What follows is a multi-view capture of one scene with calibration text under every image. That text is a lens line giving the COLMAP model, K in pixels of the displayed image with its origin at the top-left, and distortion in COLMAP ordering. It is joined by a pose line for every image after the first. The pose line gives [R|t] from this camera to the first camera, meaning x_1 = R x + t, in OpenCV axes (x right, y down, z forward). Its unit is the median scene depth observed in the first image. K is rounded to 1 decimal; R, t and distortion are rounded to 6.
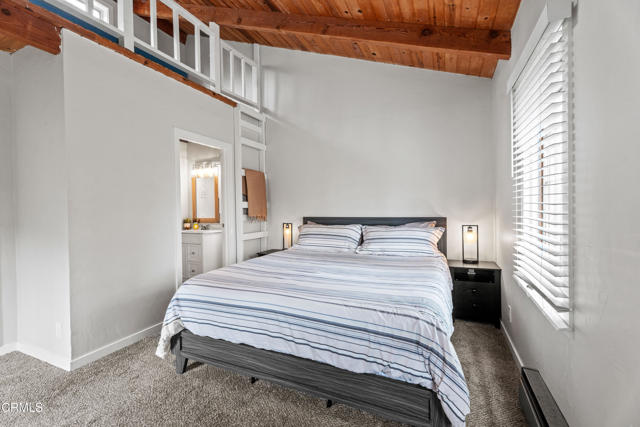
lens RADIAL K [[291.8, 0, 320.0], [0, 291.8, 213.5], [0, 0, 1]] dist [0.001856, 0.000645]
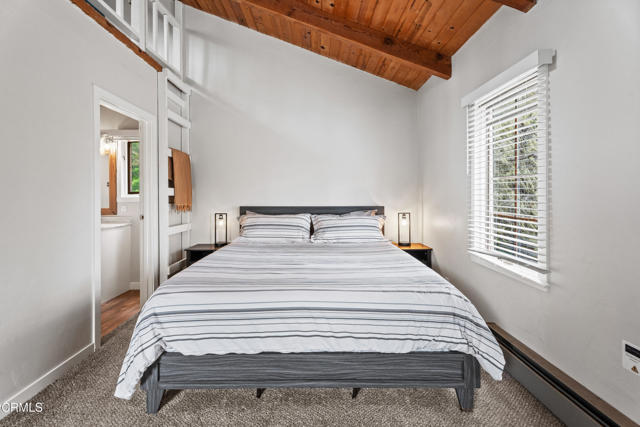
lens RADIAL K [[297.6, 0, 318.0], [0, 297.6, 198.5], [0, 0, 1]] dist [0.001834, 0.000239]
pose [[0.900378, 0.008970, 0.435017, -0.301405], [-0.002025, 0.999863, -0.016425, 0.002765], [-0.435104, 0.013907, 0.900273, 0.076955]]
